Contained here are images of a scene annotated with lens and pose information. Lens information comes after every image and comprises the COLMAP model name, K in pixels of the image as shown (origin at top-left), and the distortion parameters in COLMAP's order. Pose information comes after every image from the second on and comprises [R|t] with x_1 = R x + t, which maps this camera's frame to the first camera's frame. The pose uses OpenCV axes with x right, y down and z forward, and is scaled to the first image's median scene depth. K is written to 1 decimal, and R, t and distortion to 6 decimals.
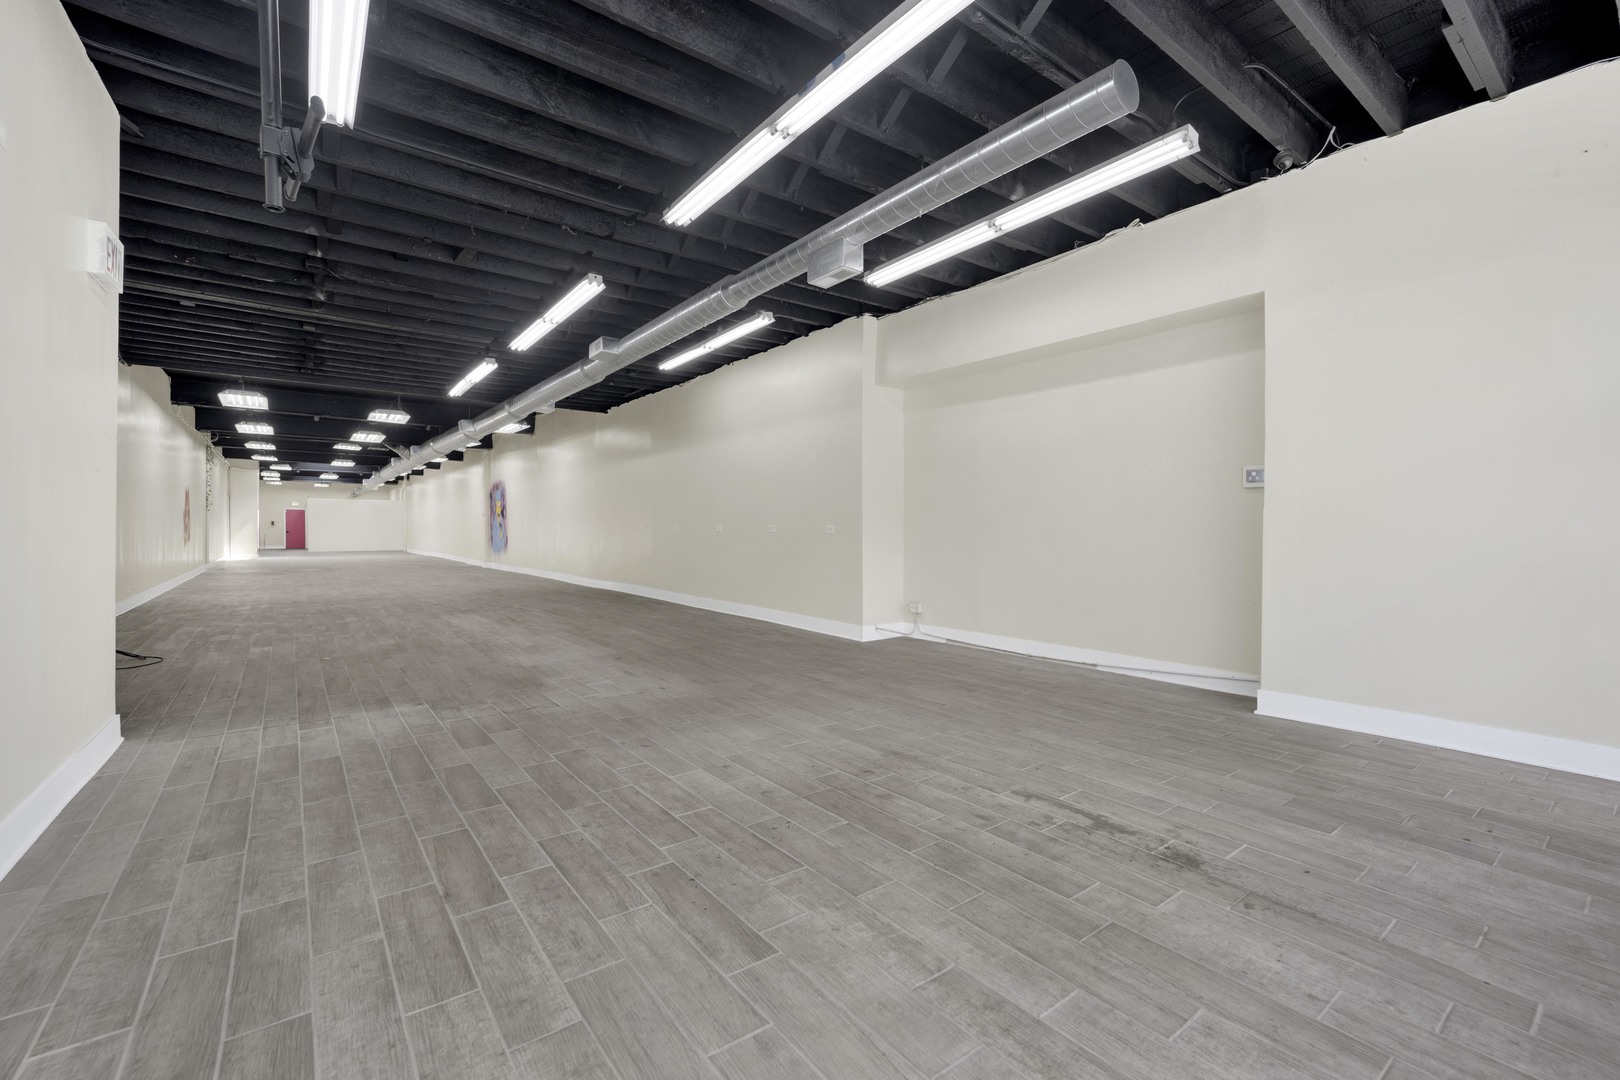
lens RADIAL K [[702.0, 0, 839.8], [0, 702.0, 537.5], [0, 0, 1]] dist [-0.018974, -0.001194]
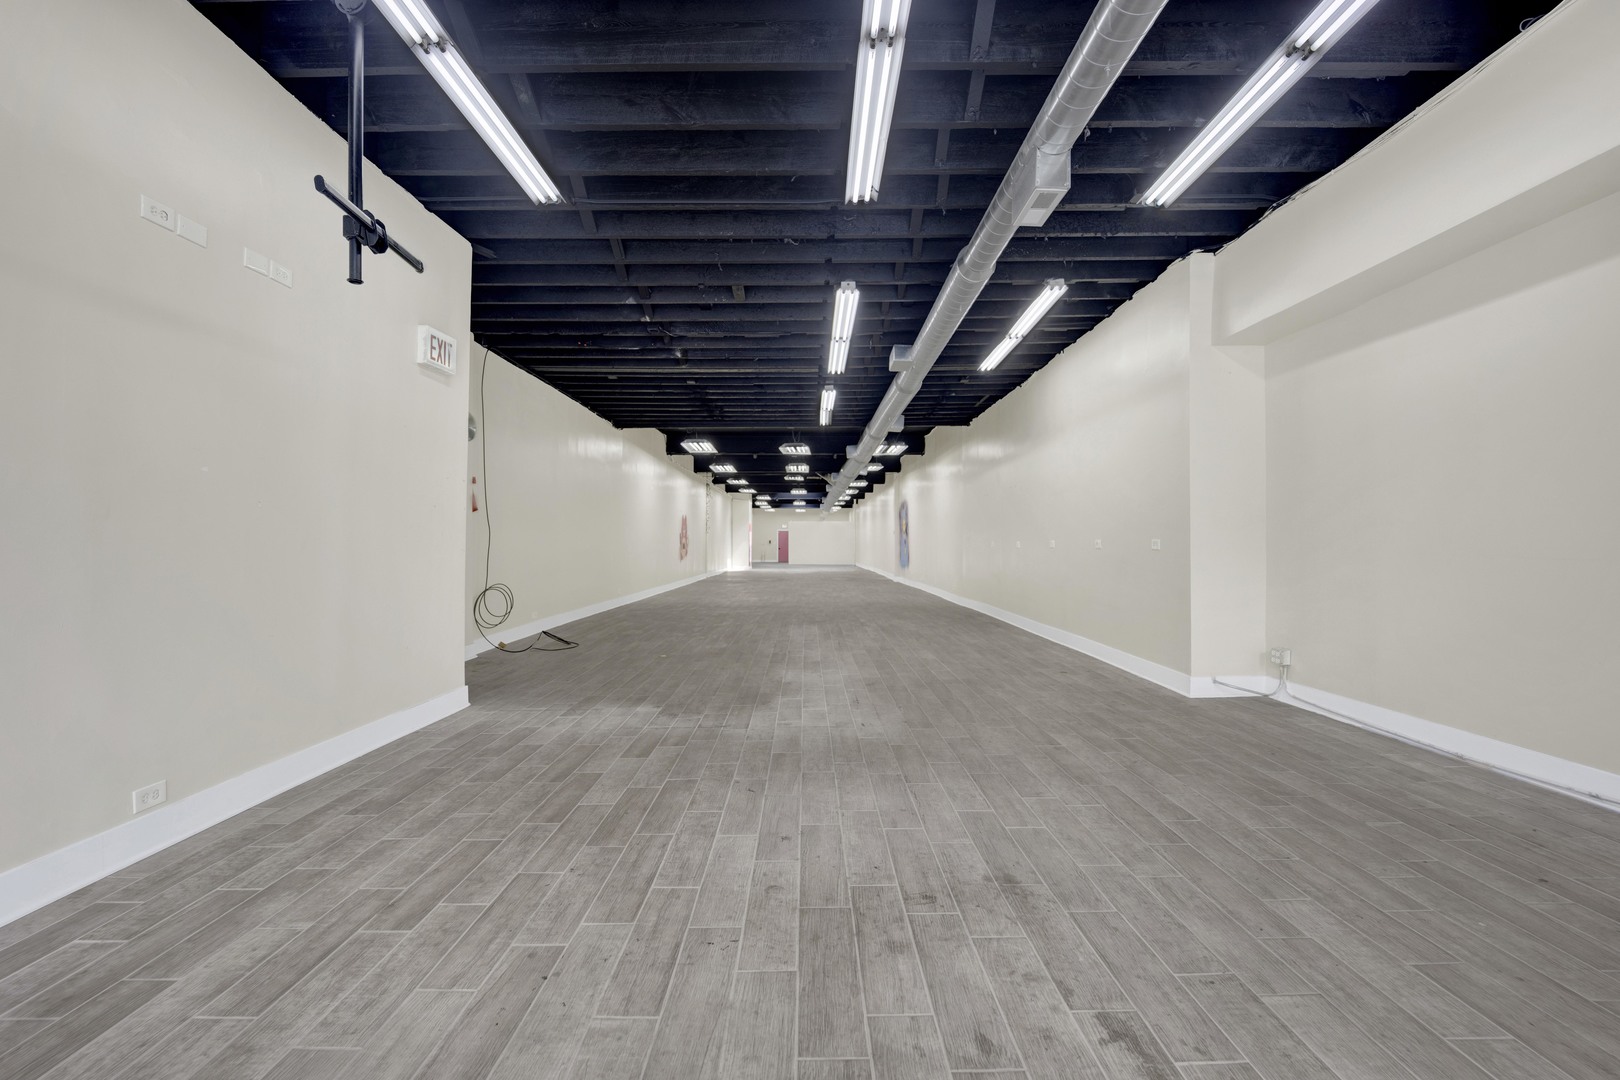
lens RADIAL K [[702.0, 0, 806.2], [0, 702.0, 551.8], [0, 0, 1]] dist [-0.018974, -0.001194]
pose [[0.782258, -0.001103, -0.622954, 0.320612], [0.000473, 0.999999, -0.001177, -0.006326], [0.622955, 0.000626, 0.782258, 0.326232]]
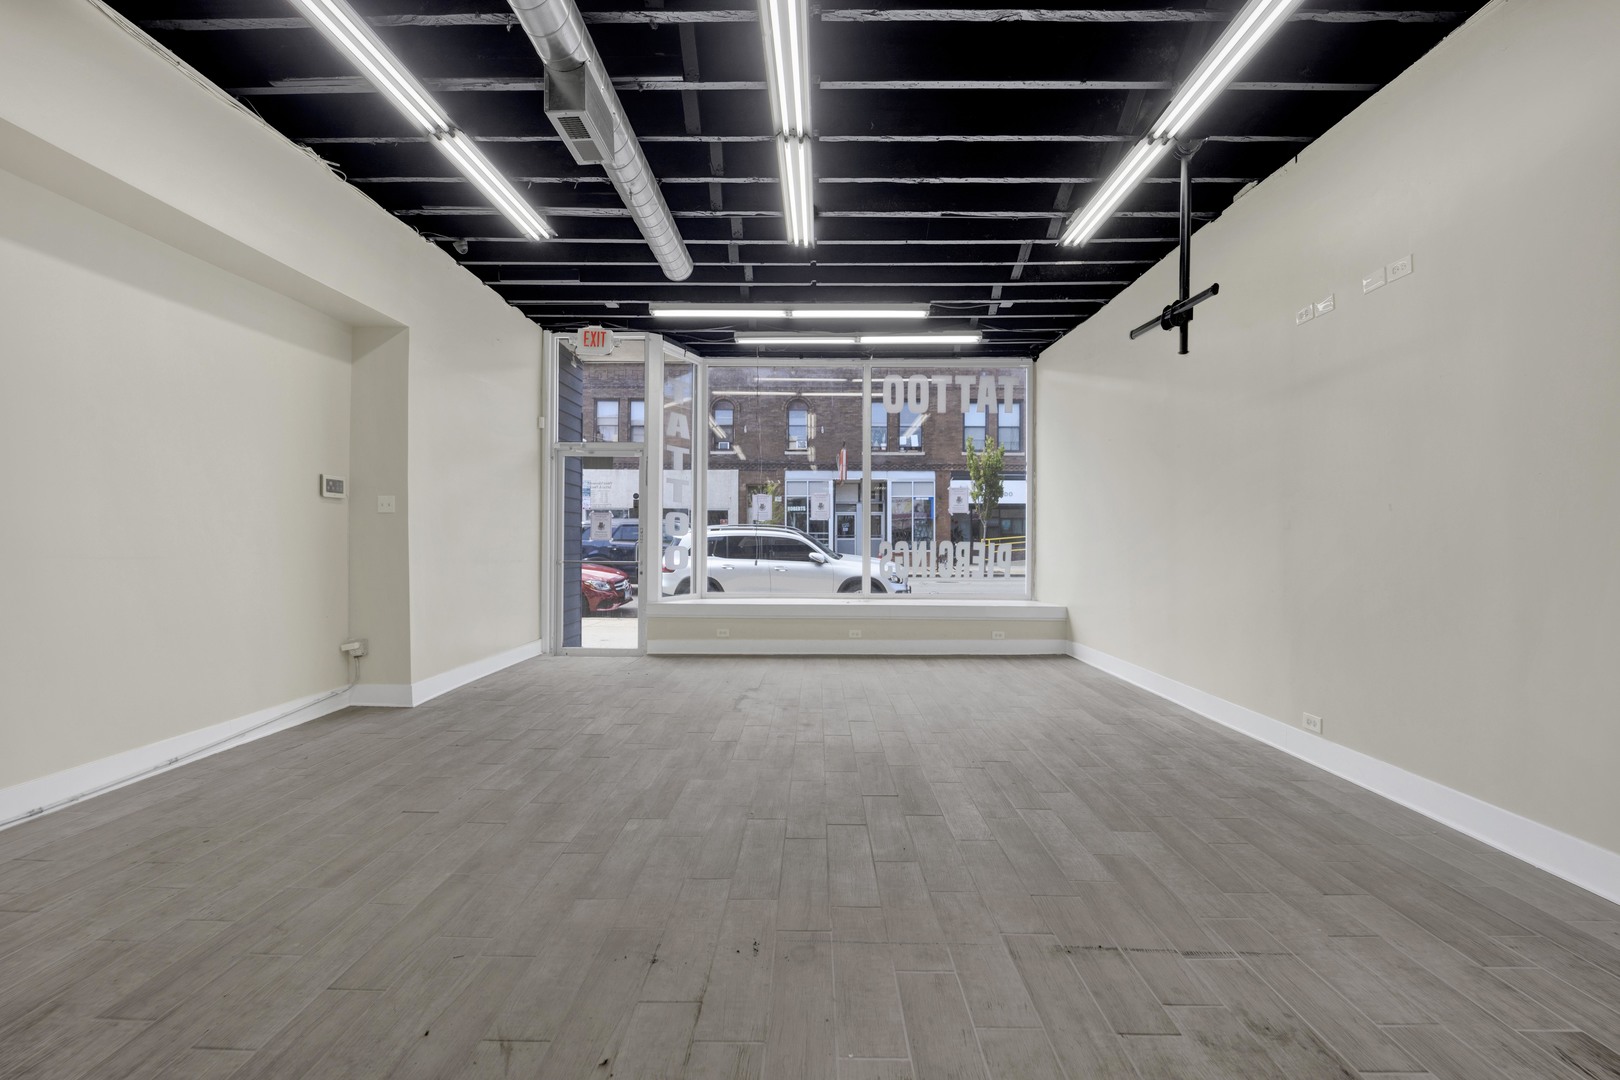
lens RADIAL K [[702.0, 0, 819.2], [0, 702.0, 541.9], [0, 0, 1]] dist [-0.018974, -0.001194]
pose [[-0.782429, -0.009991, 0.622659, -0.687679], [-0.002557, 0.999914, 0.012832, -0.031474], [-0.622734, 0.008448, -0.782388, 1.667081]]
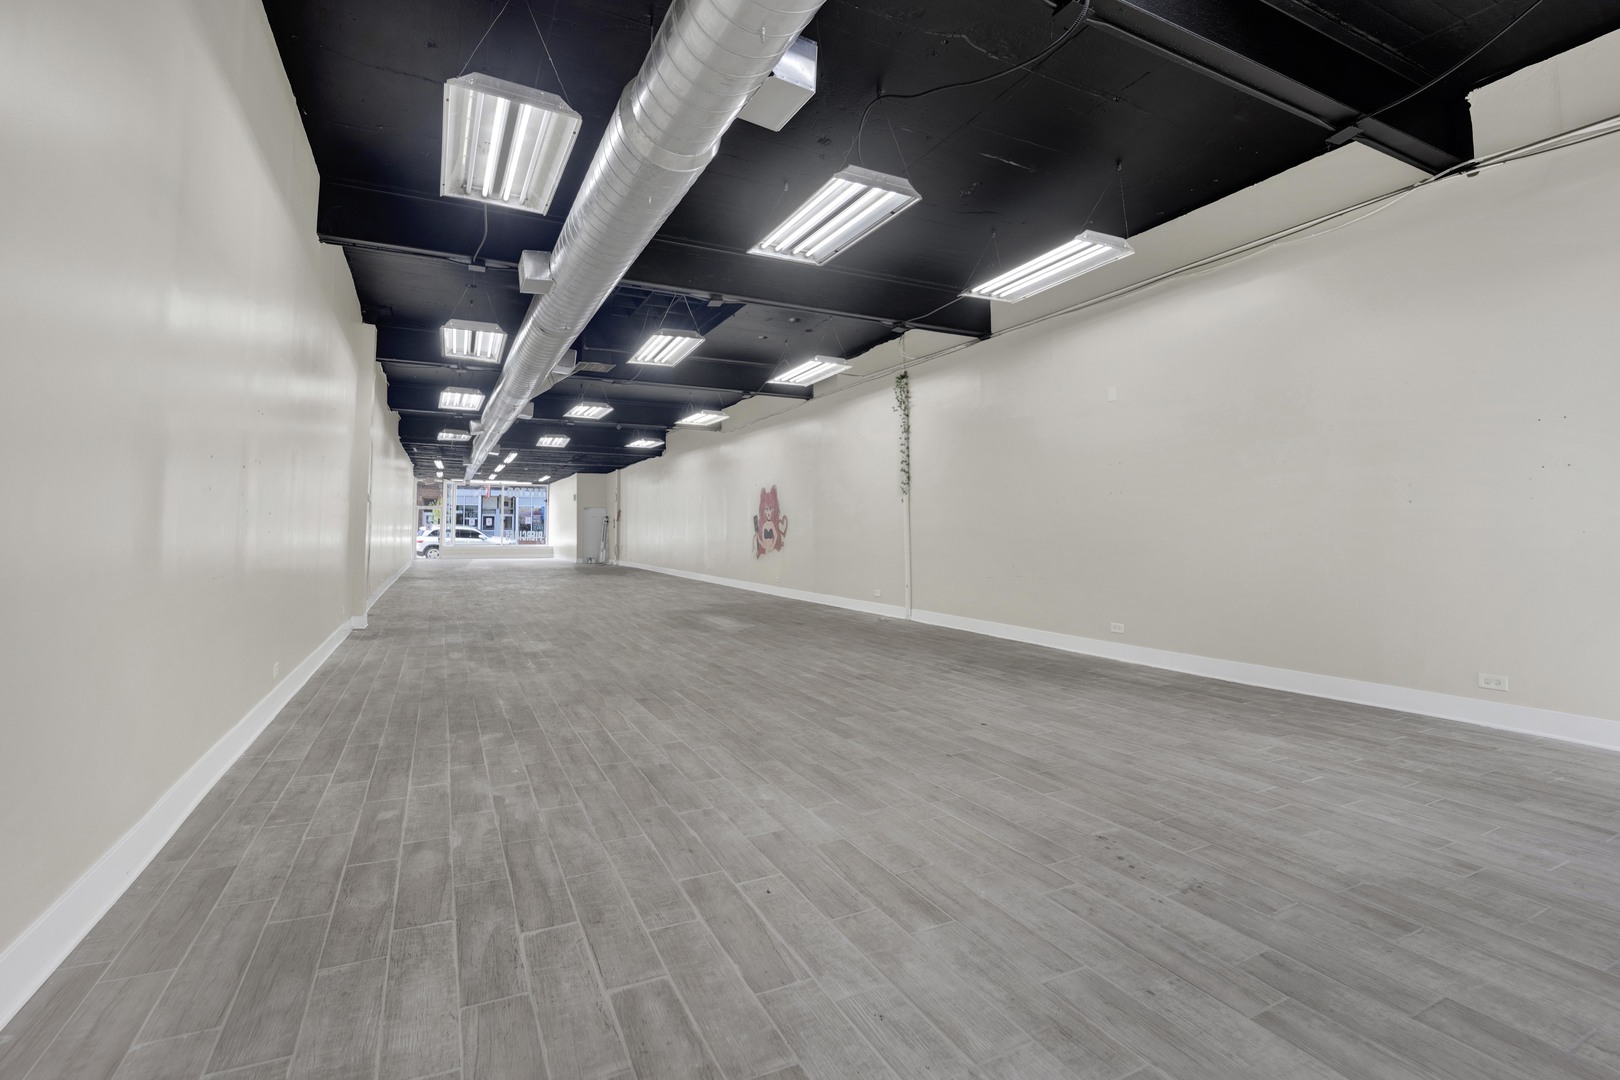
lens RADIAL K [[702.0, 0, 811.3], [0, 702.0, 530.6], [0, 0, 1]] dist [-0.018974, -0.001194]
pose [[-0.982038, -0.008769, 0.188477, -4.077450], [-0.007641, 0.999948, 0.006708, -0.087537], [-0.188526, 0.005148, -0.982055, 6.556830]]
